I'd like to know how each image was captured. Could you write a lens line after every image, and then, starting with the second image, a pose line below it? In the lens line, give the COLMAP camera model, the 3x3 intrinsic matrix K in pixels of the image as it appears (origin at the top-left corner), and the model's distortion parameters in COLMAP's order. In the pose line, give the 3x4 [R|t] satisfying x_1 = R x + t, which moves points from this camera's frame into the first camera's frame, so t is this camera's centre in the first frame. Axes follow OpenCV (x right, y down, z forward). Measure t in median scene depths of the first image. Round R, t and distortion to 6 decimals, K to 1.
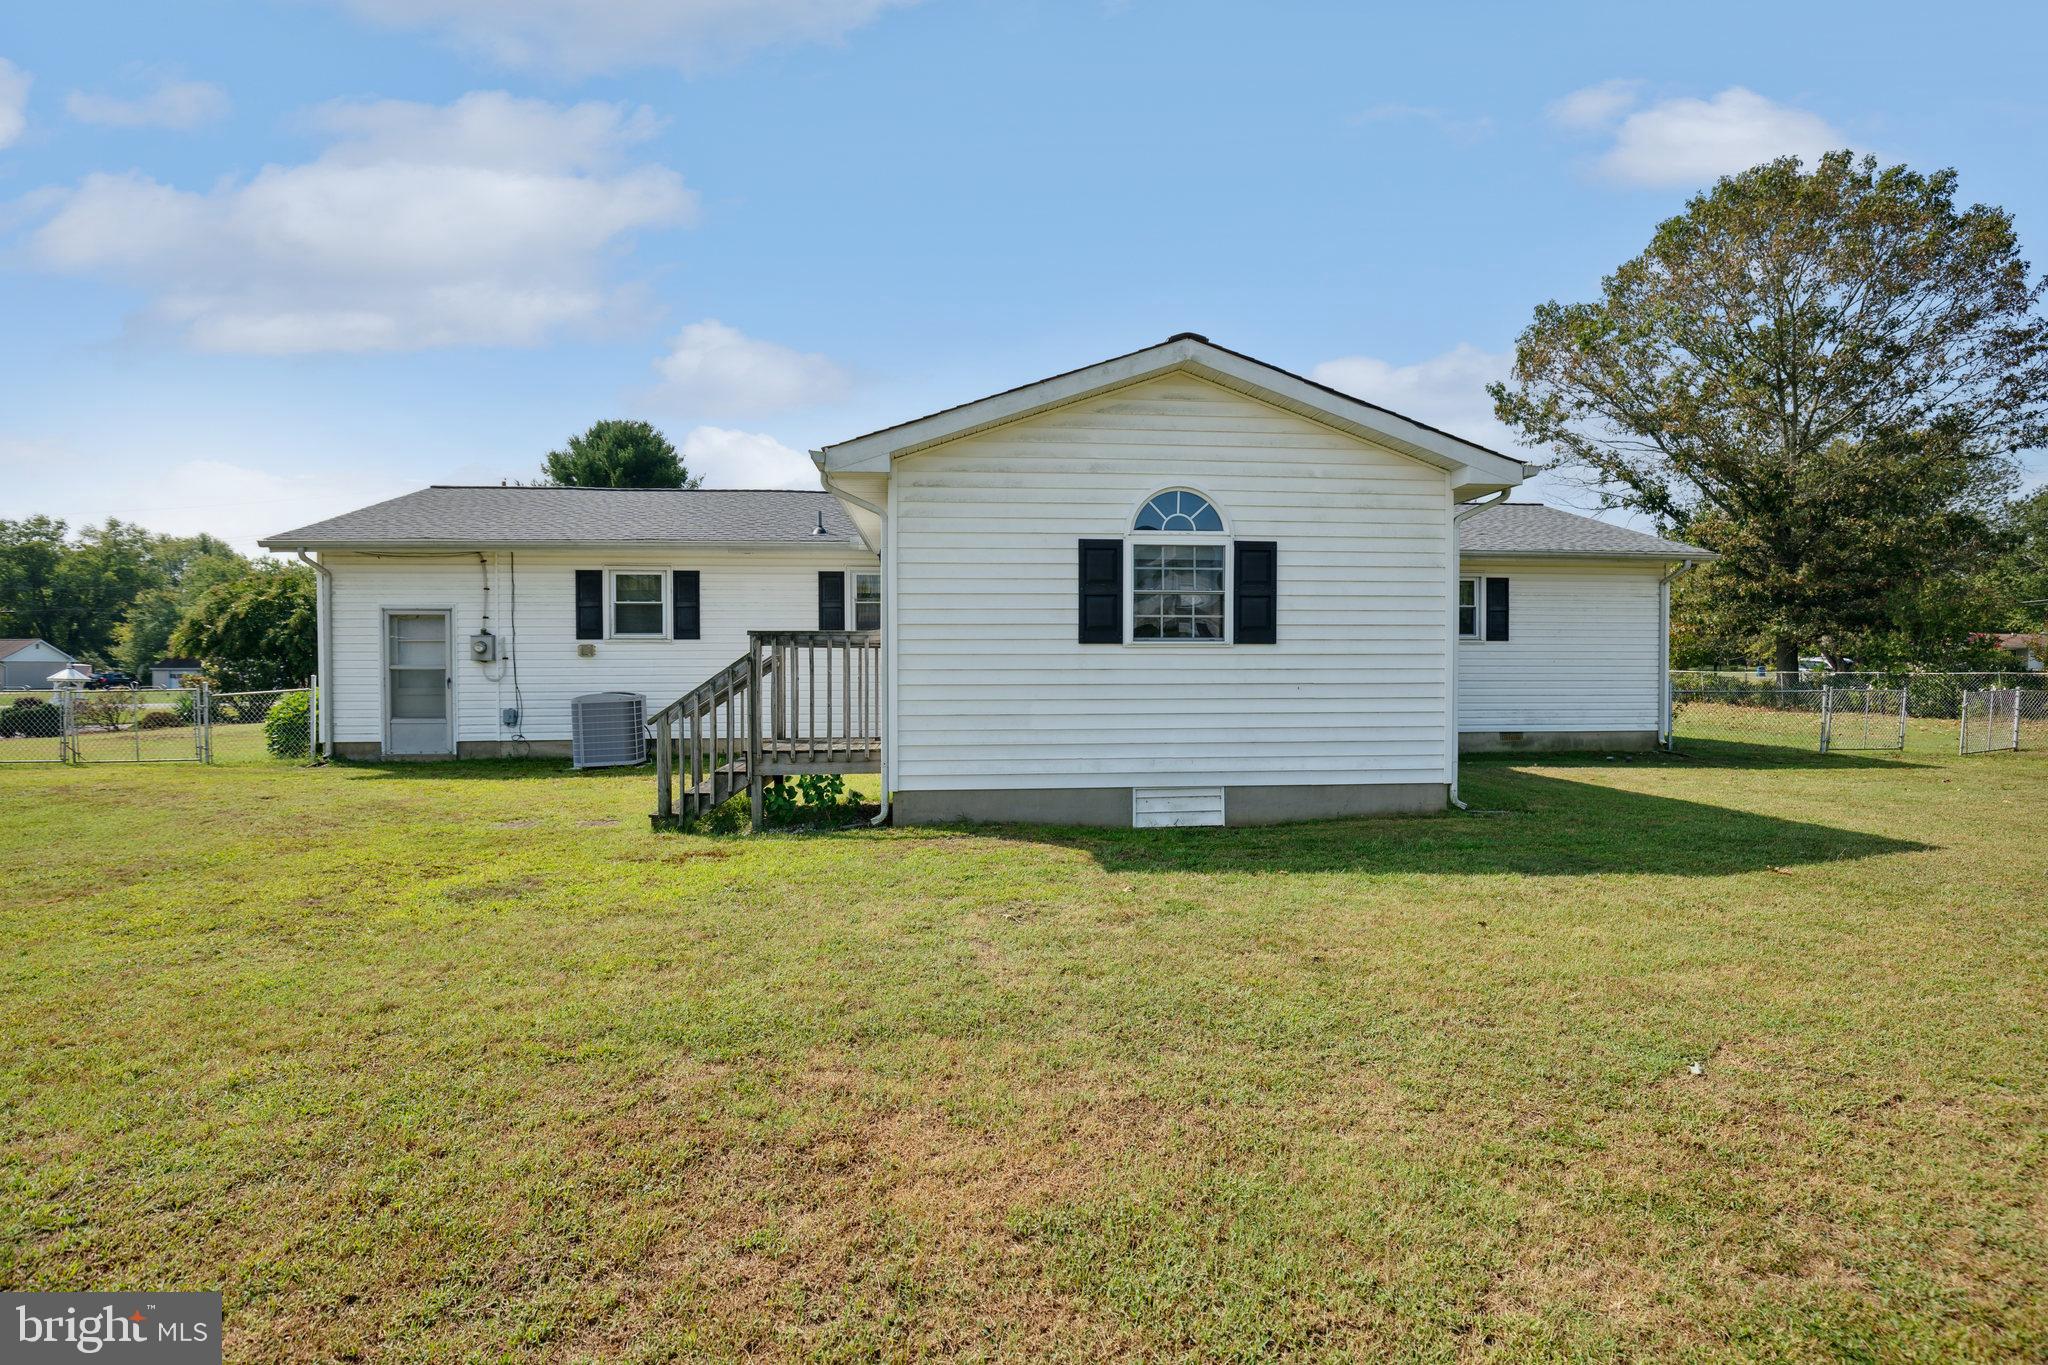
lens RADIAL K [[942.3, 0, 1026.1], [0, 942.3, 678.5], [0, 0, 1]] dist [0.001706, -0.000081]
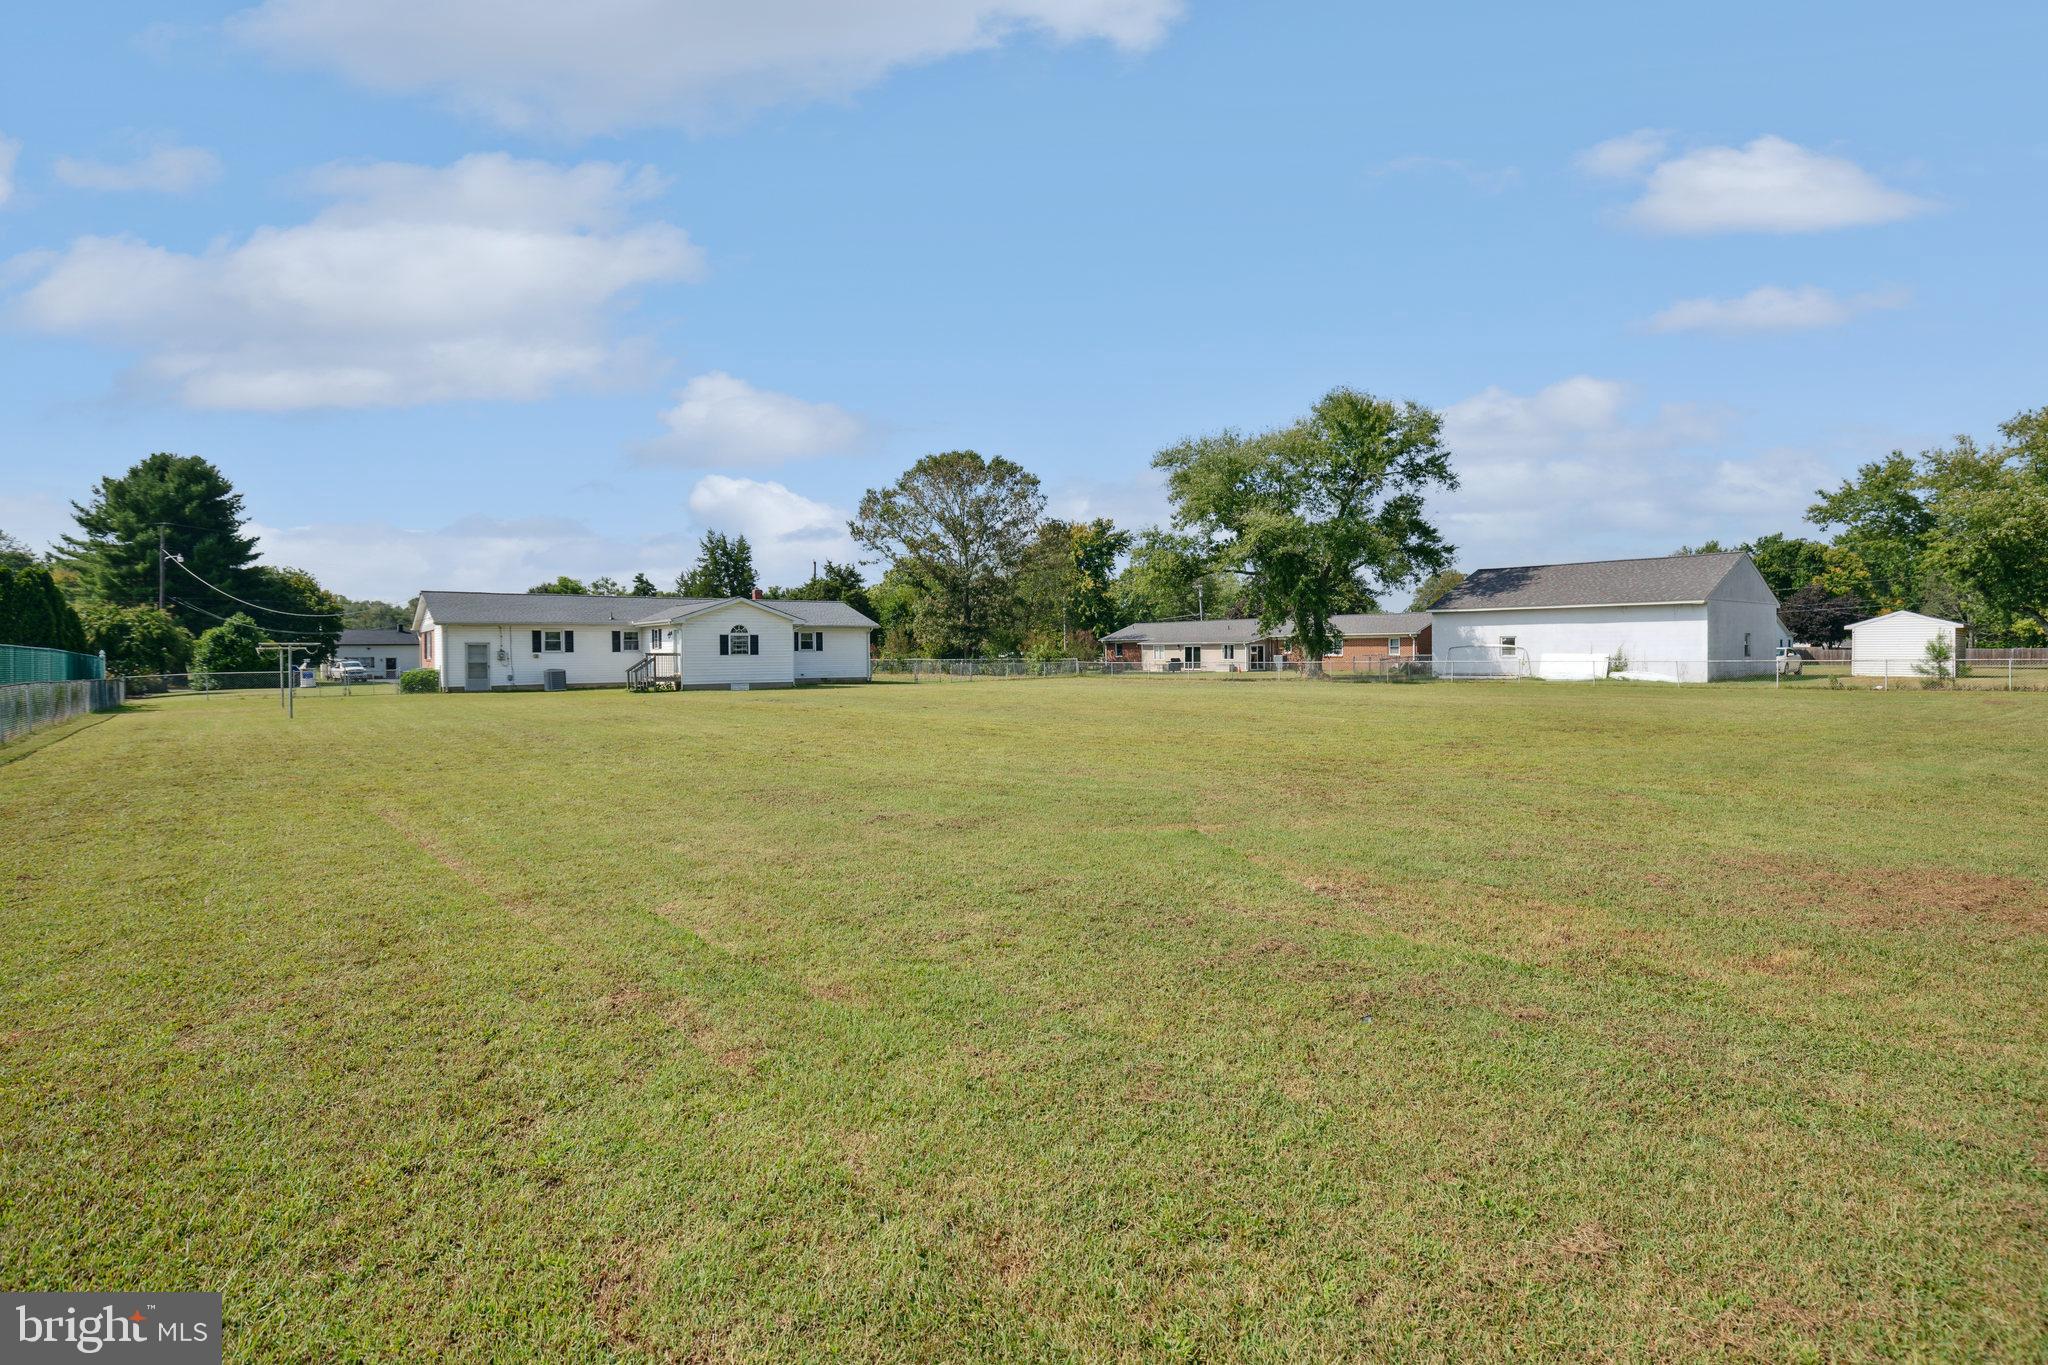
lens RADIAL K [[942.3, 0, 1028.5], [0, 942.3, 672.3], [0, 0, 1]] dist [0.001706, -0.000081]
pose [[0.843244, -0.018036, 0.537229, -0.779472], [0.014905, 0.999837, 0.010172, 0.017423], [-0.537325, -0.000570, 0.843375, -2.560905]]
